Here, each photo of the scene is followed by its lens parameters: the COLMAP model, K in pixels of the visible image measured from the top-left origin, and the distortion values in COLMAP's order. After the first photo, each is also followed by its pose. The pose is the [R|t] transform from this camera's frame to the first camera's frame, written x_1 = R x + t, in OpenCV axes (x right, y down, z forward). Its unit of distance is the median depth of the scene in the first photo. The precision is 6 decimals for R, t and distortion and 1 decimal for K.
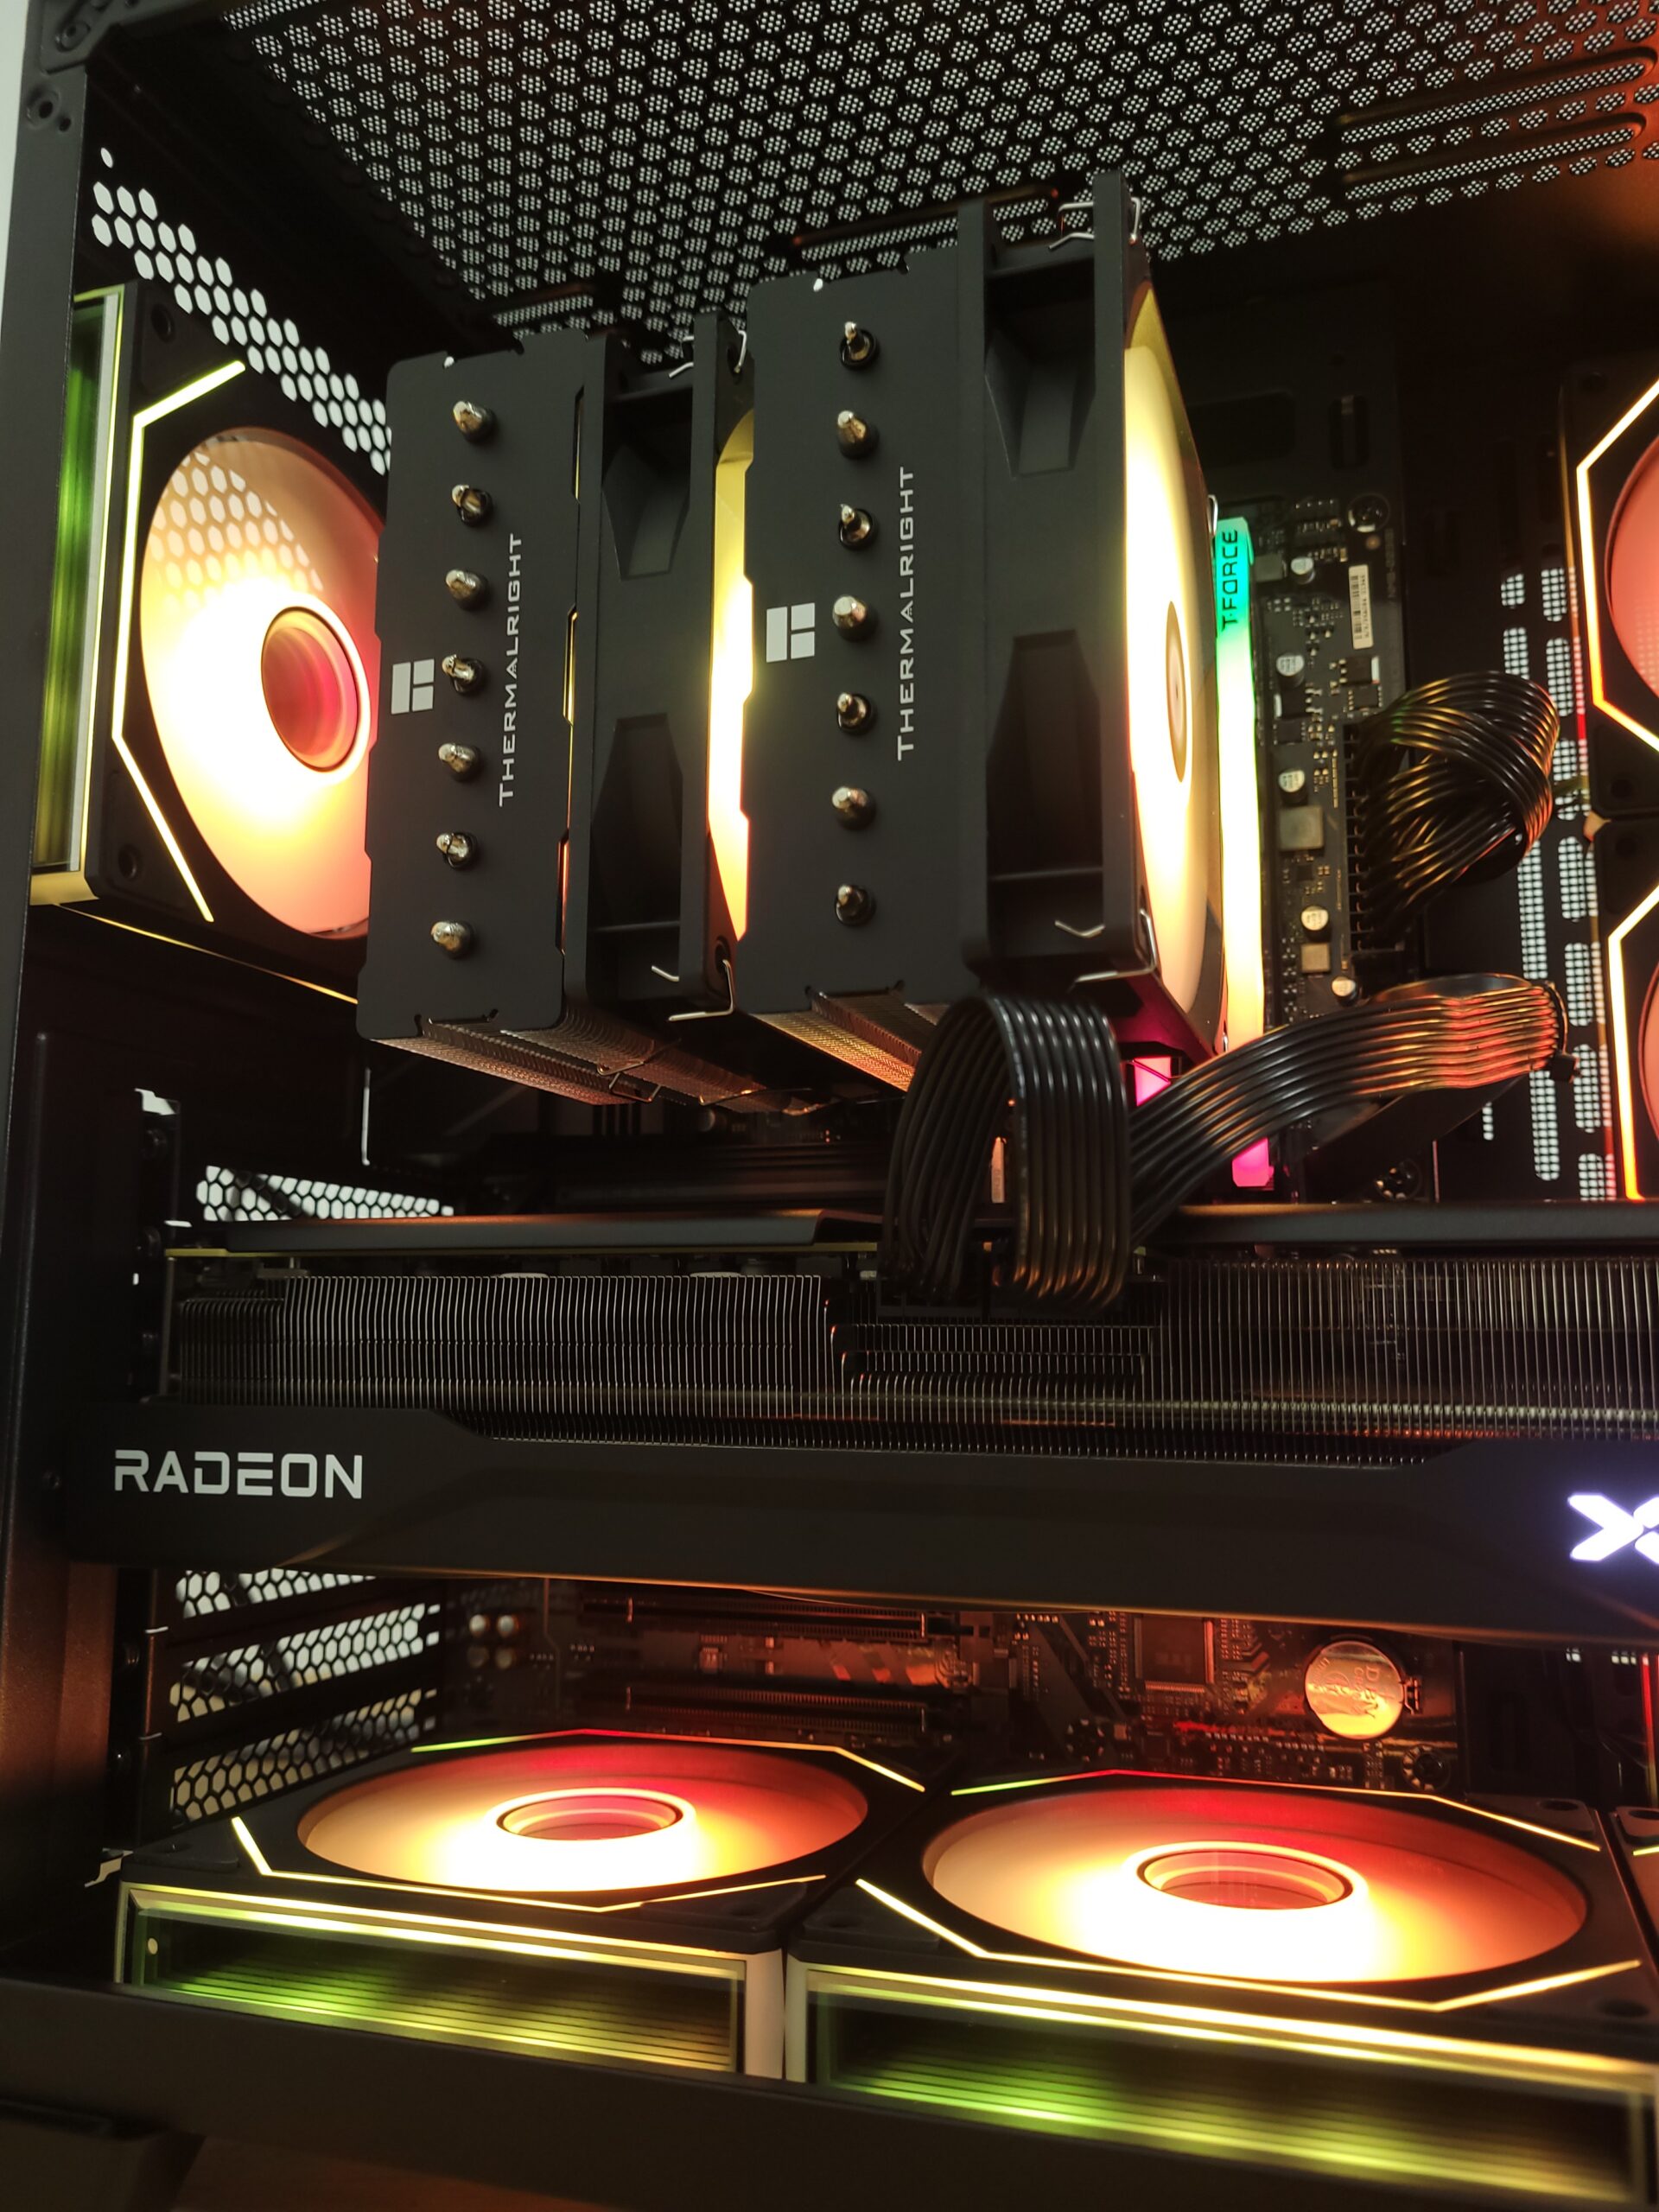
lens RADIAL K [[1696.8, 0, 836.9], [0, 1696.8, 1101.3], [0, 0, 1]] dist [0.009558, -0.004153]
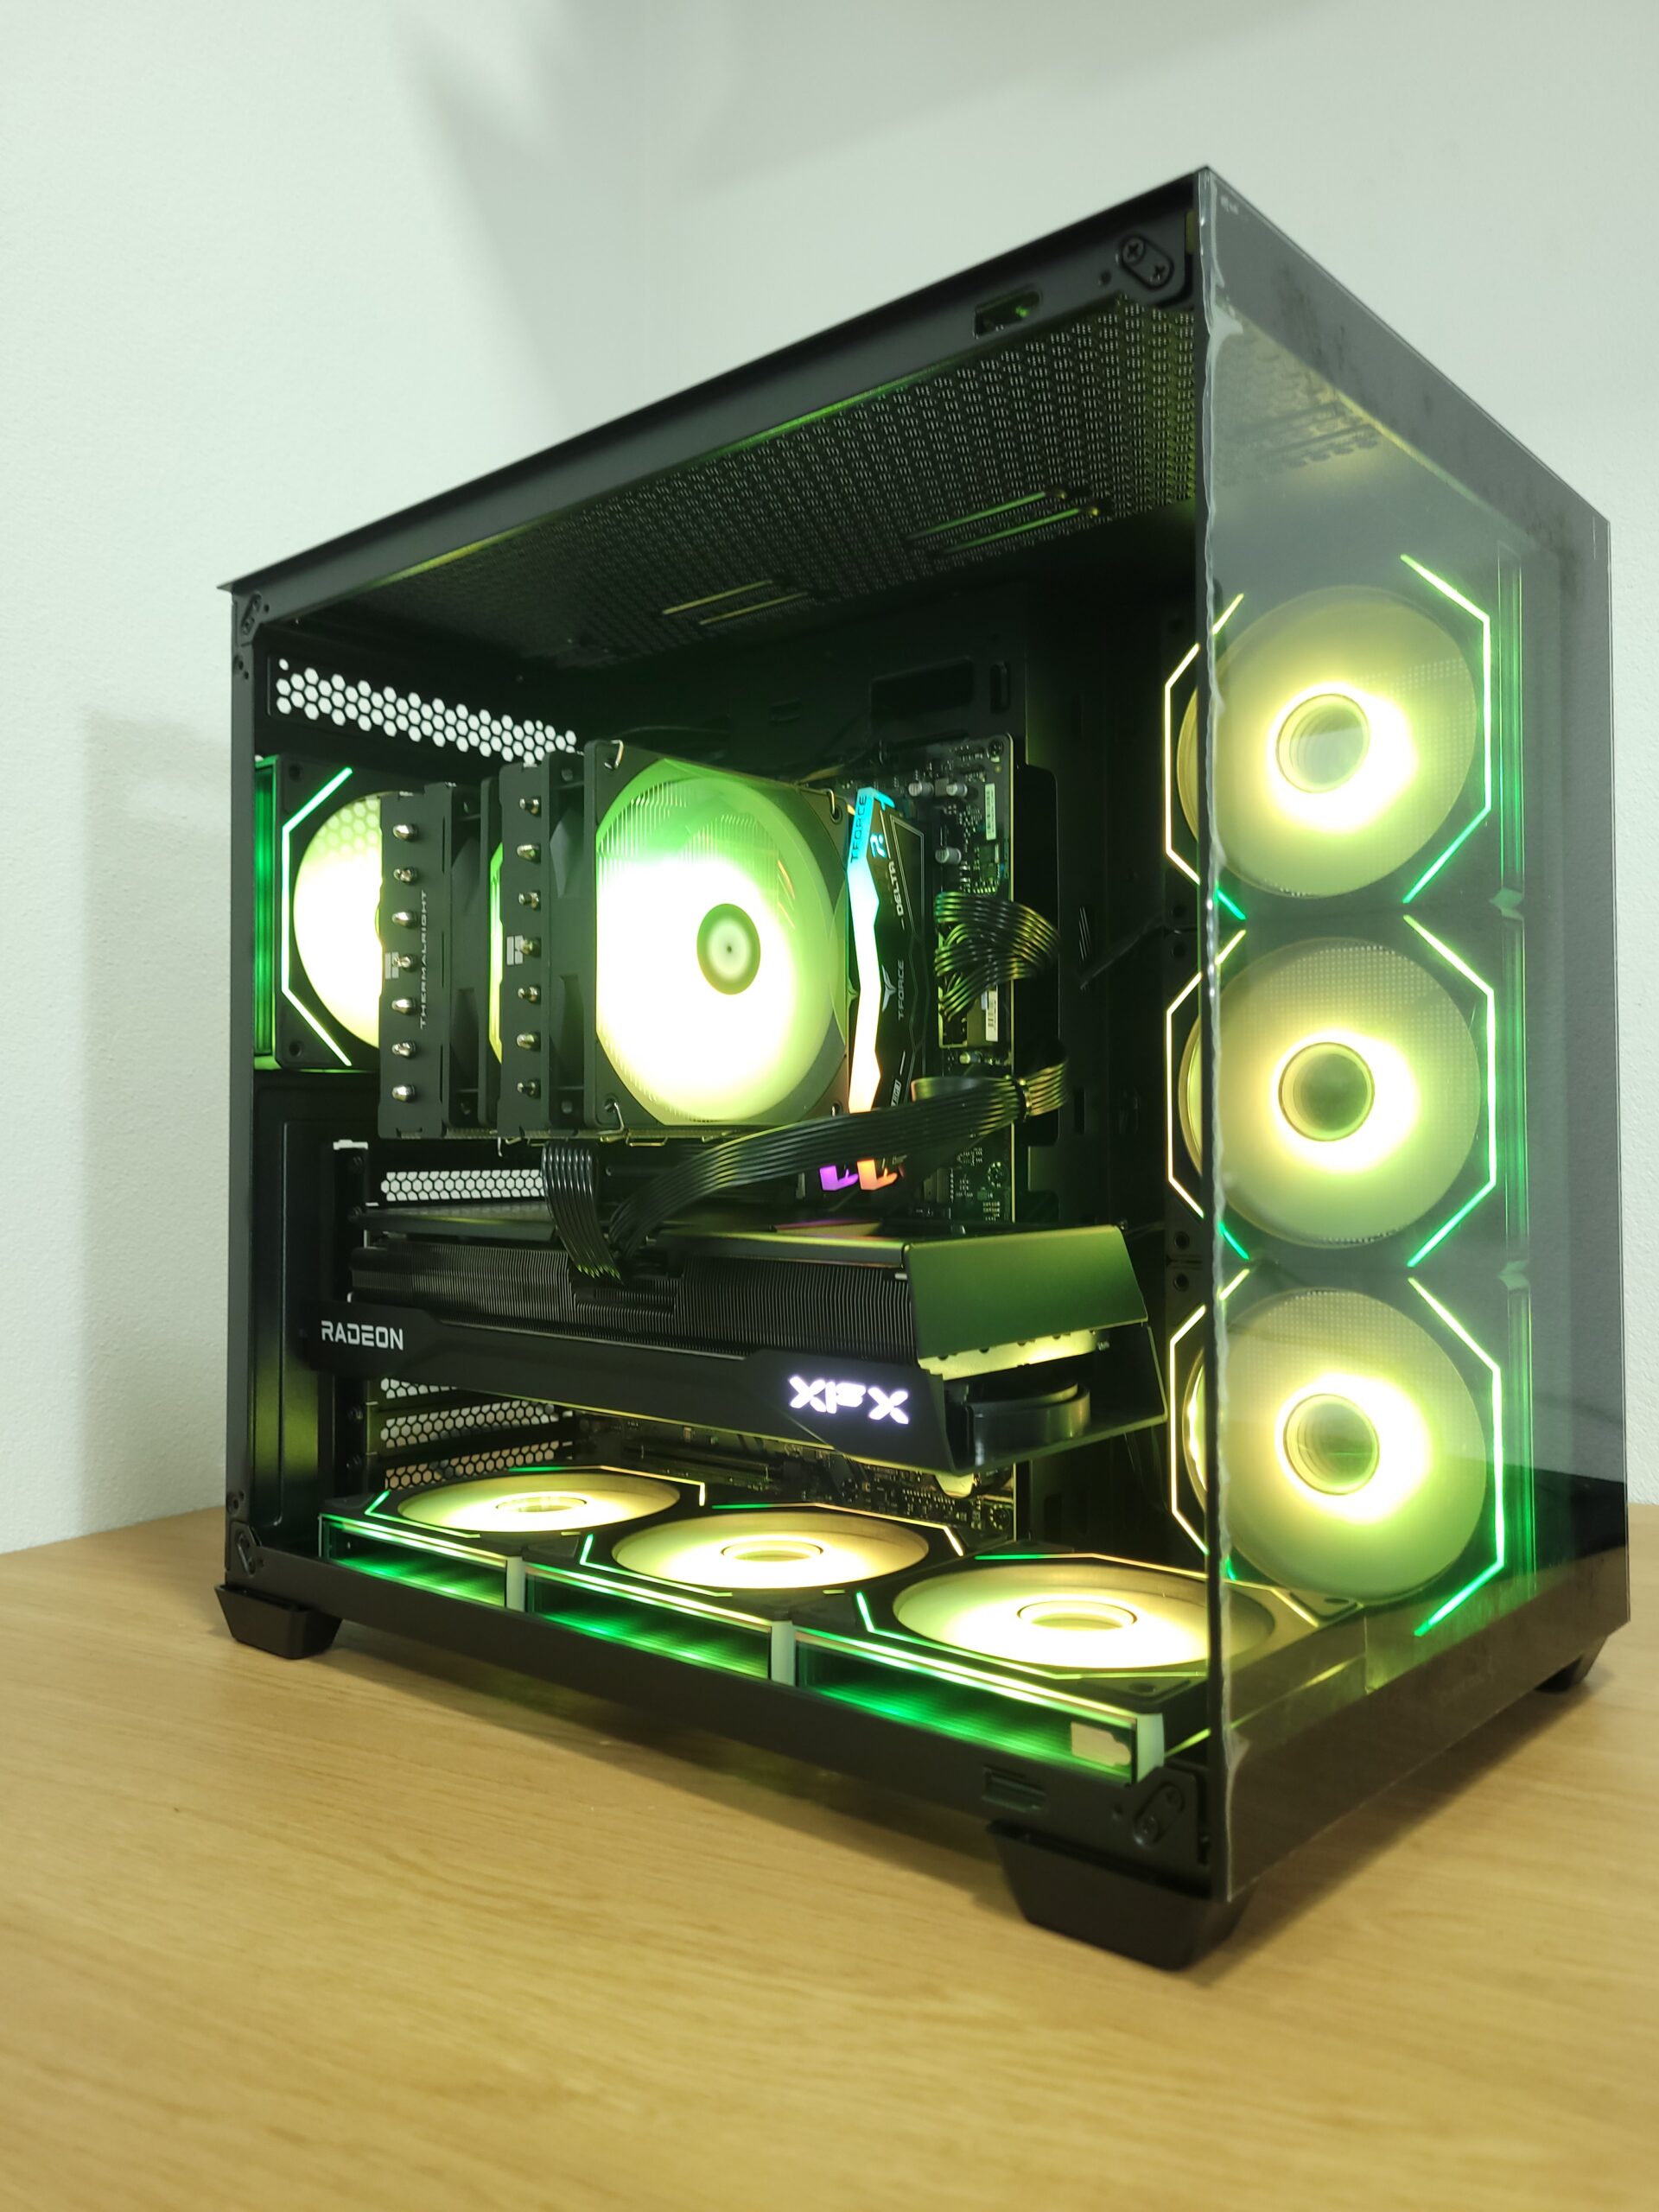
lens RADIAL K [[1667.0, 0, 856.5], [0, 1667.0, 1106.8], [0, 0, 1]] dist [0.037199, -0.000129]
pose [[0.930725, -0.014048, -0.365449, 0.917868], [0.059140, 0.991892, 0.112488, -0.243732], [0.360906, -0.126309, 0.924009, -0.627545]]
